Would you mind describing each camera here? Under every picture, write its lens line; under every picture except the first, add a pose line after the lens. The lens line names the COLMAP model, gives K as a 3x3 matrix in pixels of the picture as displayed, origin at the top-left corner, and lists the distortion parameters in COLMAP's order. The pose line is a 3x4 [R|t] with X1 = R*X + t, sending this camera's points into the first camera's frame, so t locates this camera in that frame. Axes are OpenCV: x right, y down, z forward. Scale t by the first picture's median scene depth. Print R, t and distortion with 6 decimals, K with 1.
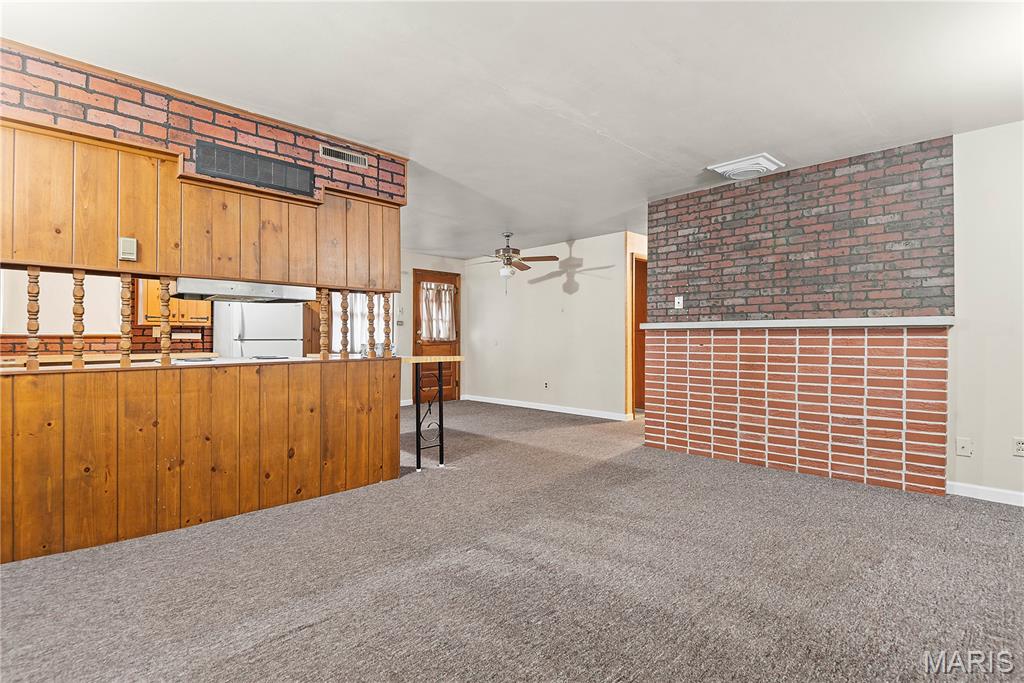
lens RADIAL K [[515.6, 0, 519.7], [0, 515.6, 341.0], [0, 0, 1]] dist [0.006582, -0.000327]
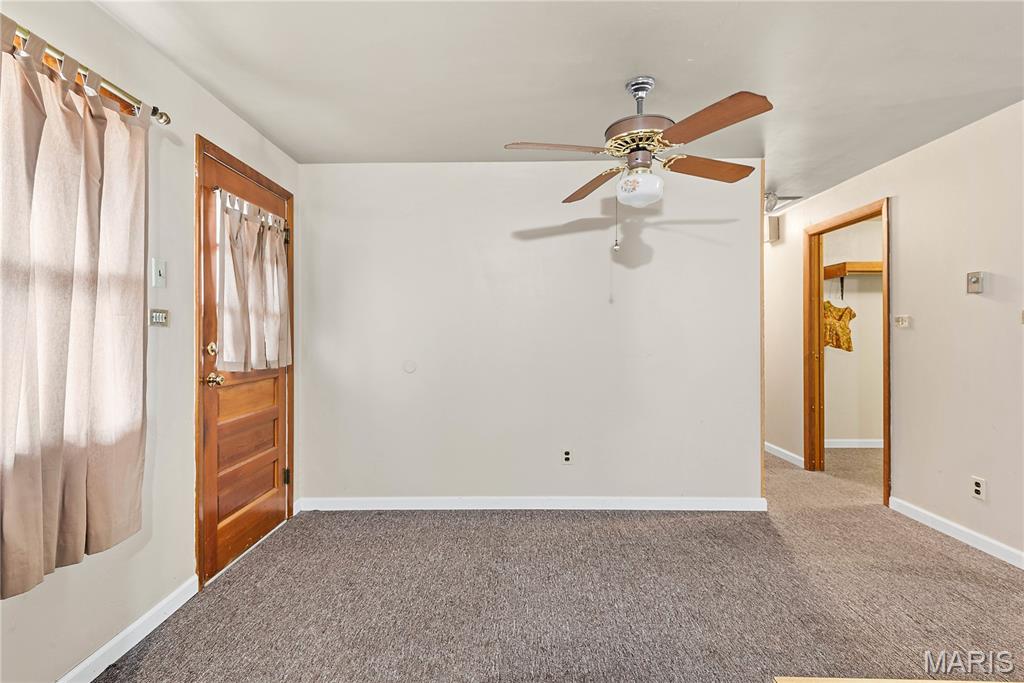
lens RADIAL K [[483.8, 0, 516.8], [0, 483.8, 335.4], [0, 0, 1]] dist [0.007295, -0.006349]
pose [[0.711417, -0.002352, 0.702766, -0.269395], [0.006476, 0.999974, -0.003210, -0.022031], [-0.702740, 0.006835, 0.711414, 0.657425]]
